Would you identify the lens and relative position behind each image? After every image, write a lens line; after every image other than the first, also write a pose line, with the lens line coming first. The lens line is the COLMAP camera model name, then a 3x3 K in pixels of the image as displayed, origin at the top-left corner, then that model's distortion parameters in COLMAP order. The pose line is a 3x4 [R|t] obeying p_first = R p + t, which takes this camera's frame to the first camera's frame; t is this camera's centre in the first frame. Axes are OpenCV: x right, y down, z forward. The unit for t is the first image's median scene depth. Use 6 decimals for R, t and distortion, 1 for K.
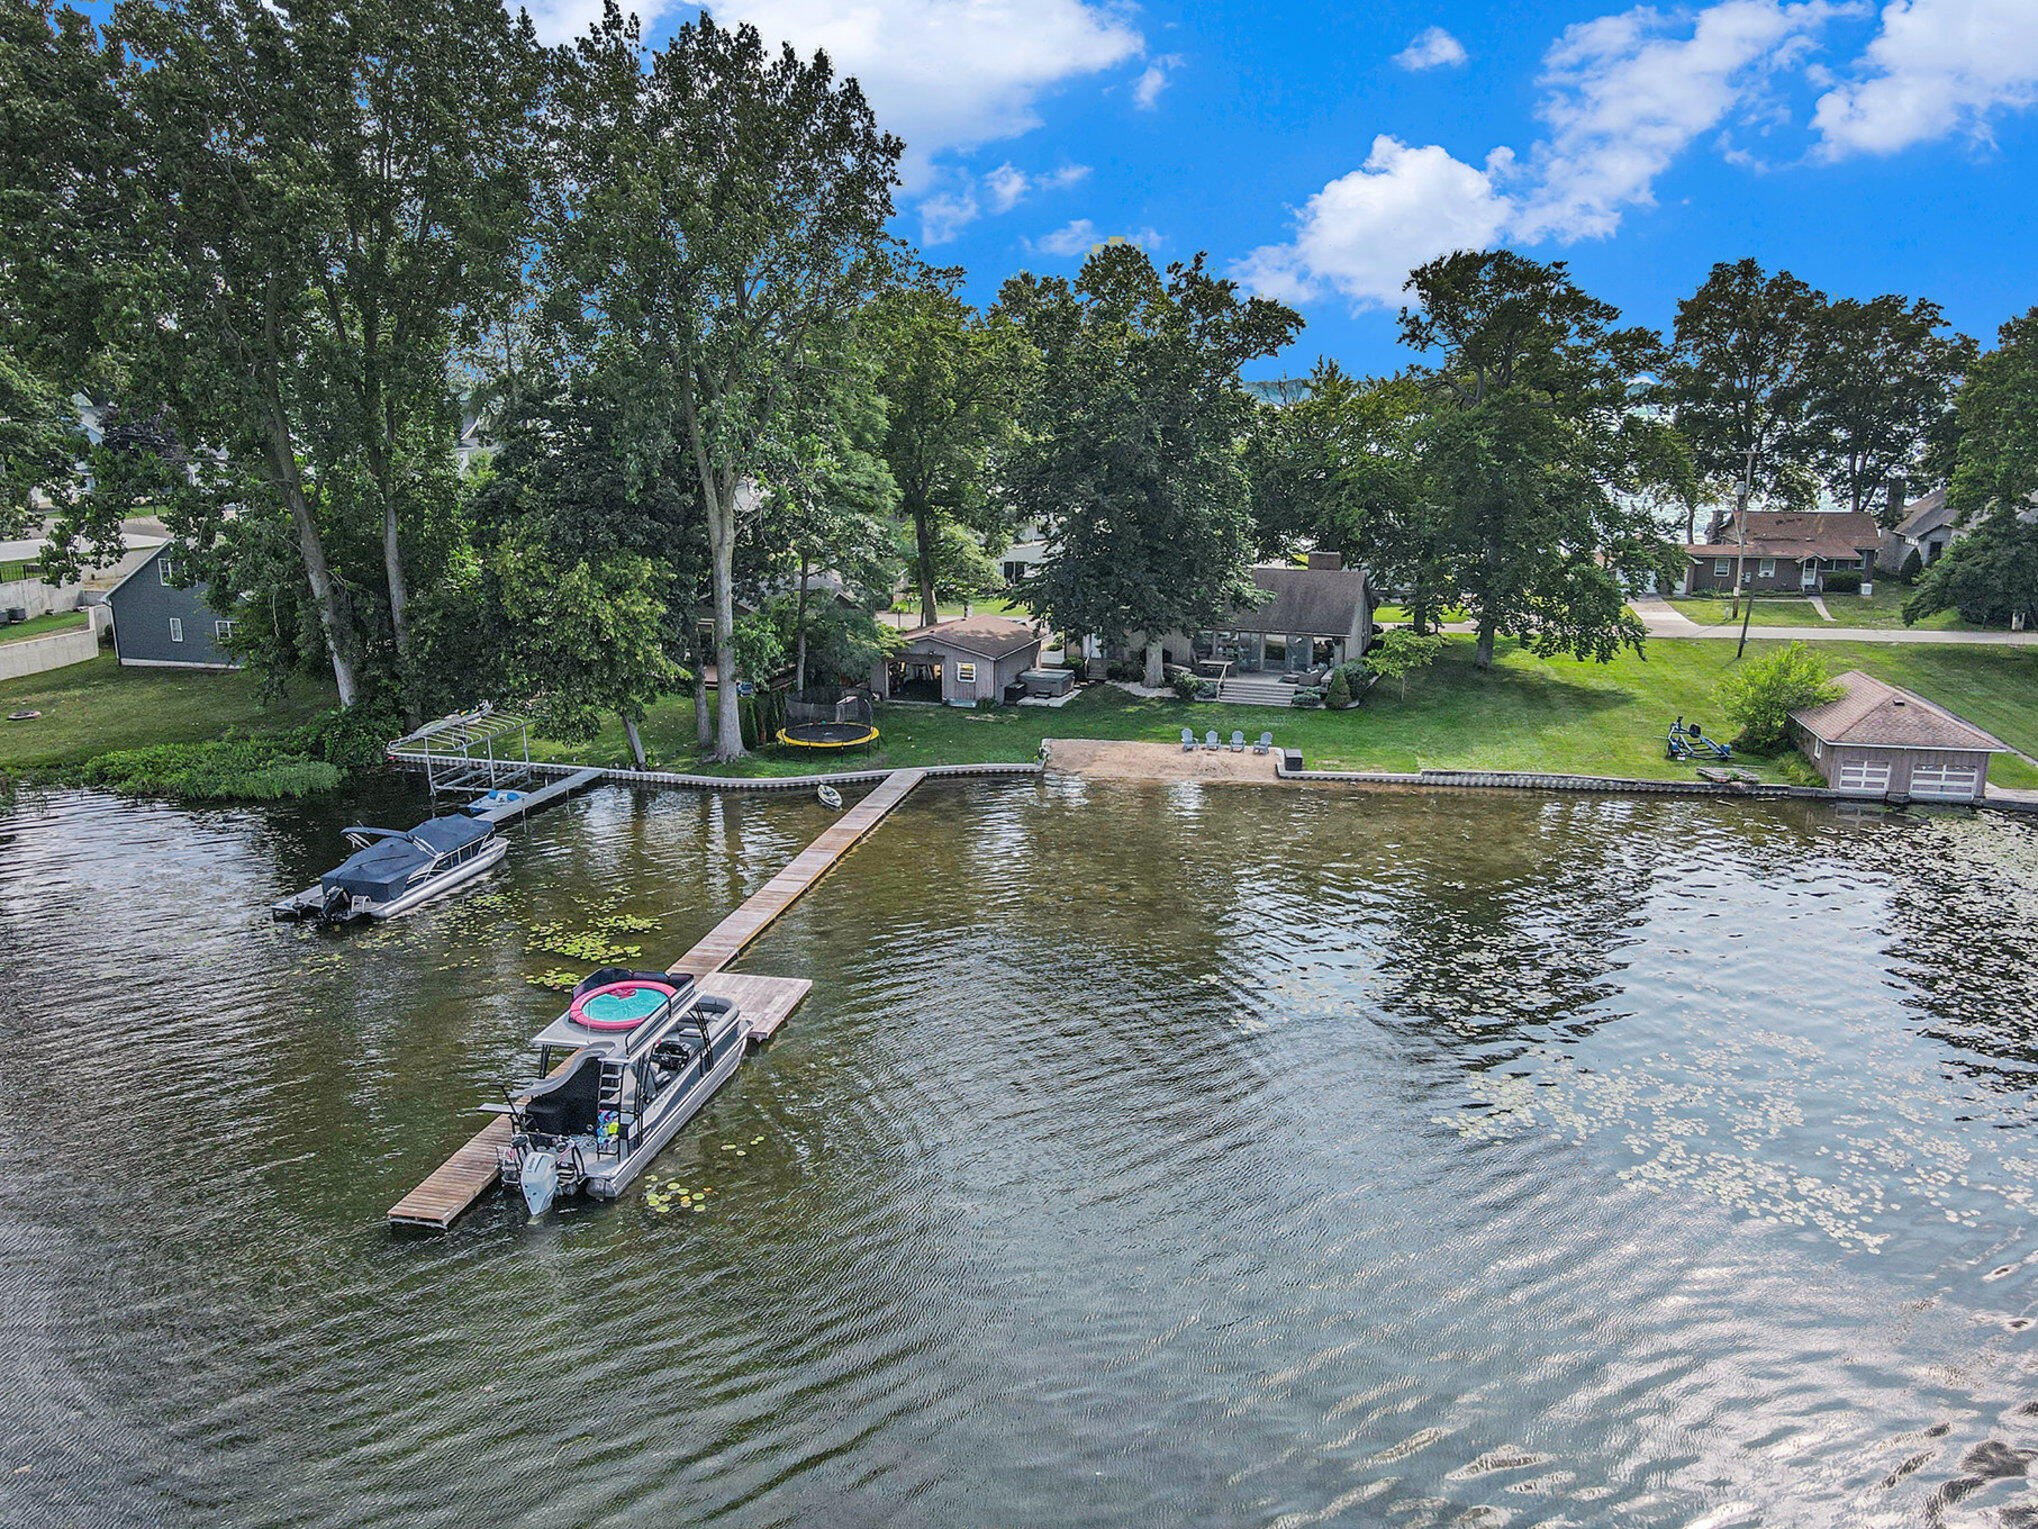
lens RADIAL K [[1441.2, 0, 1043.9], [0, 1441.2, 758.5], [0, 0, 1]] dist [0.007873, 0.001590]
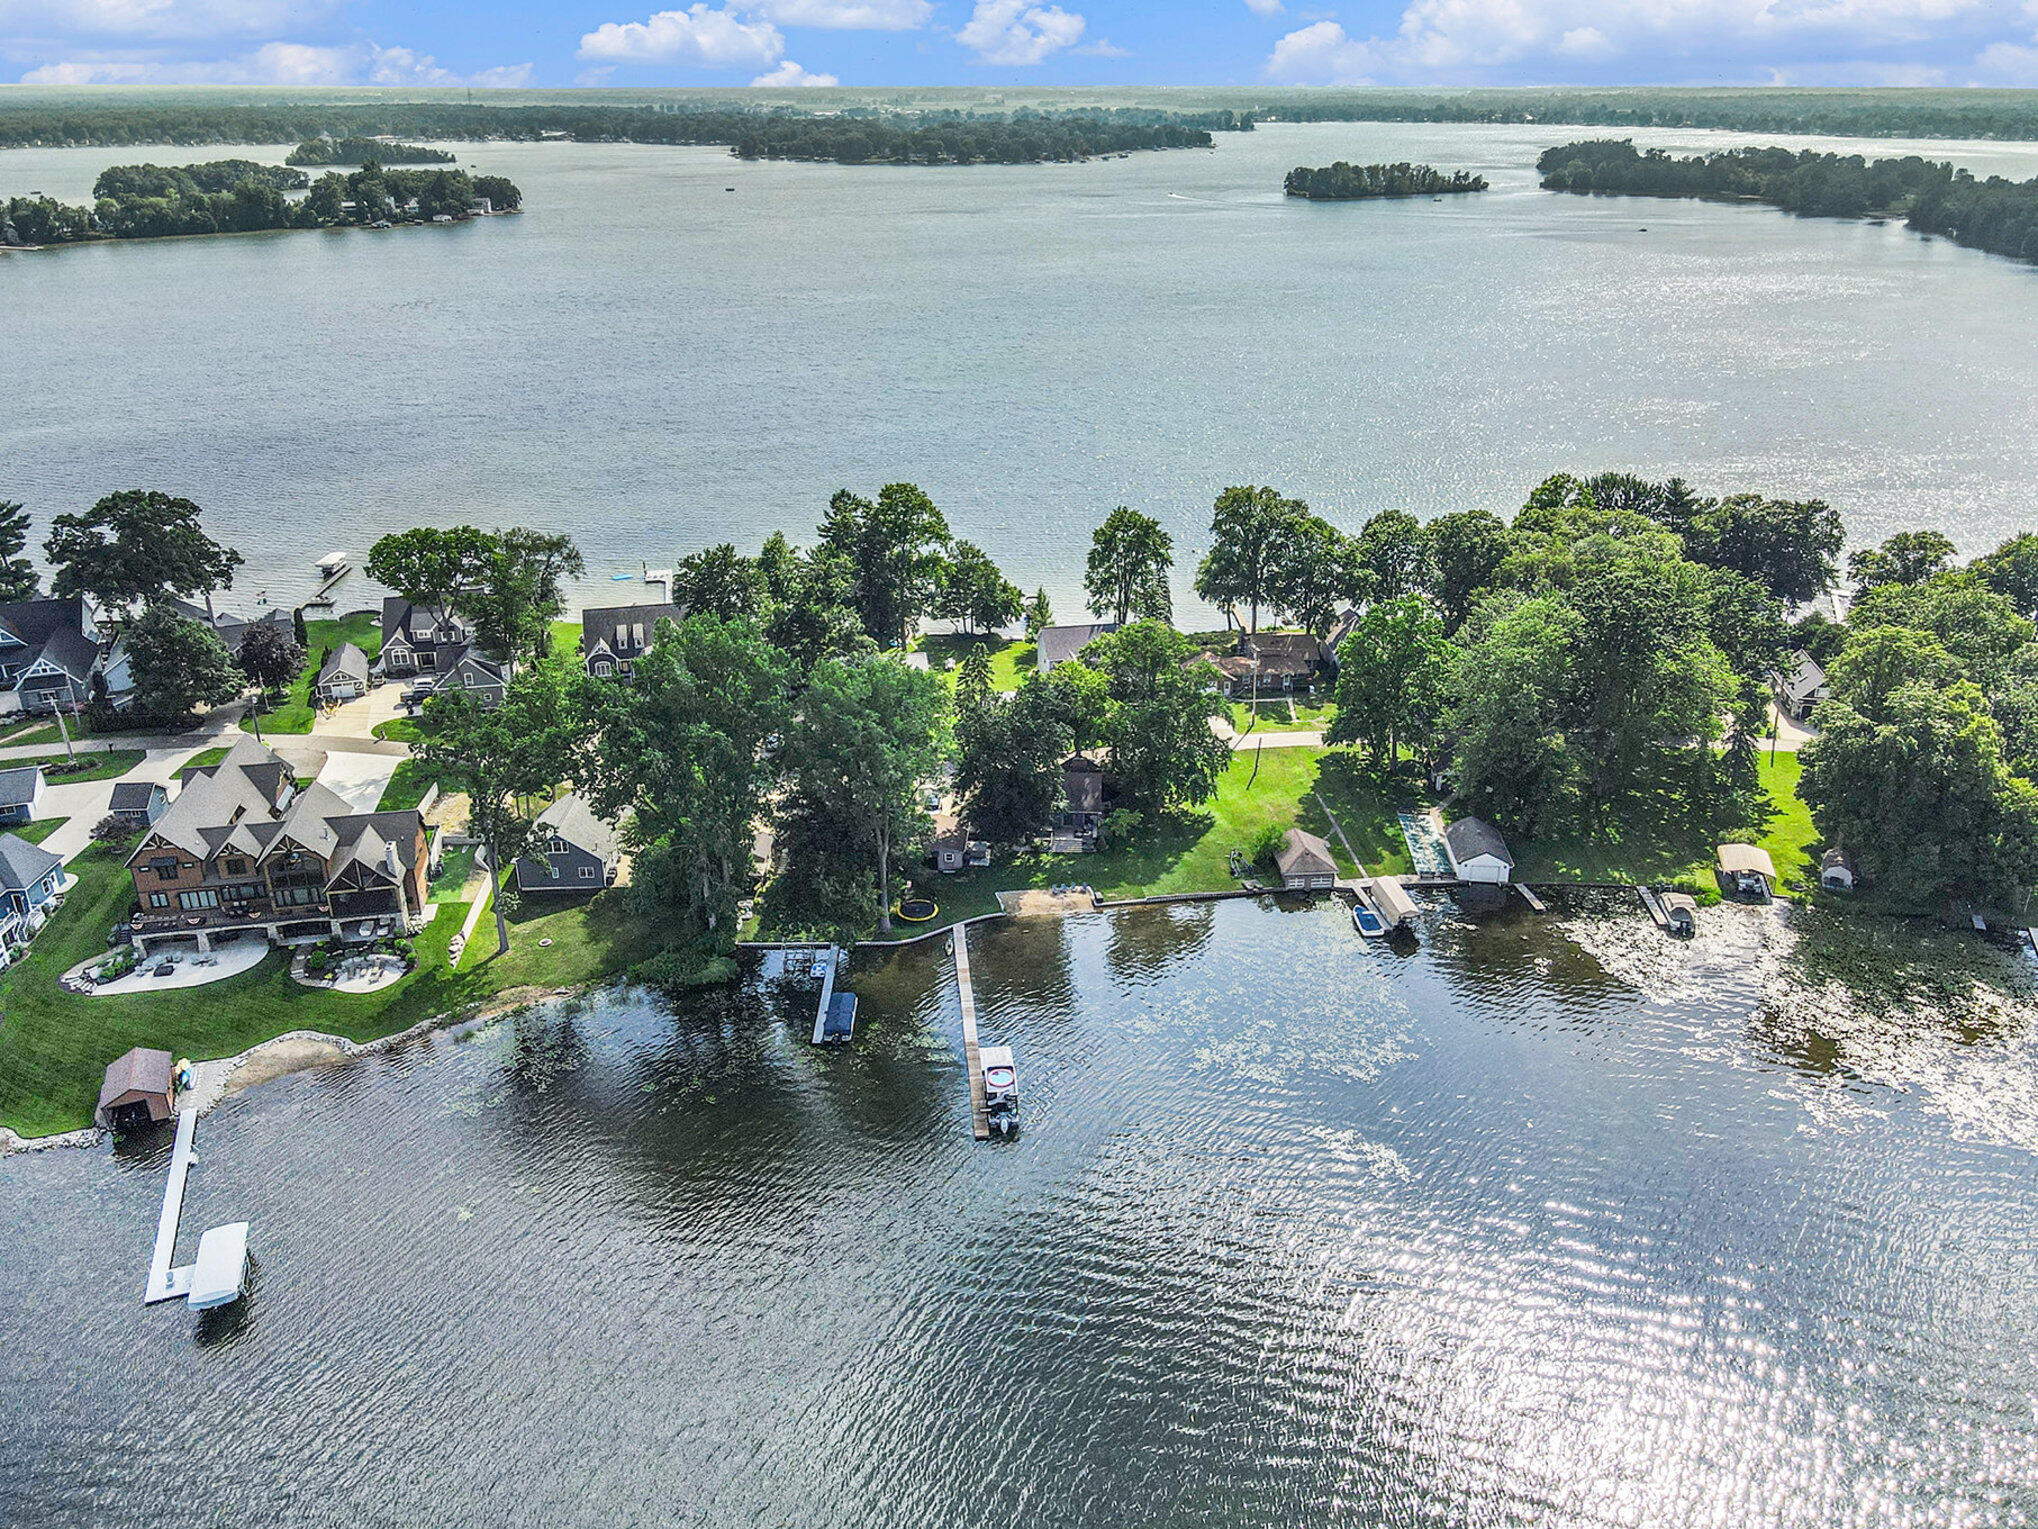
lens RADIAL K [[1431.0, 0, 1015.3], [0, 1431.0, 672.0], [0, 0, 1]] dist [0.000675, -0.037316]
pose [[0.959992, -0.107829, 0.258435, -0.537139], [0.077477, 0.989138, 0.124910, -0.663572], [-0.269097, -0.099890, 0.957919, -1.254751]]
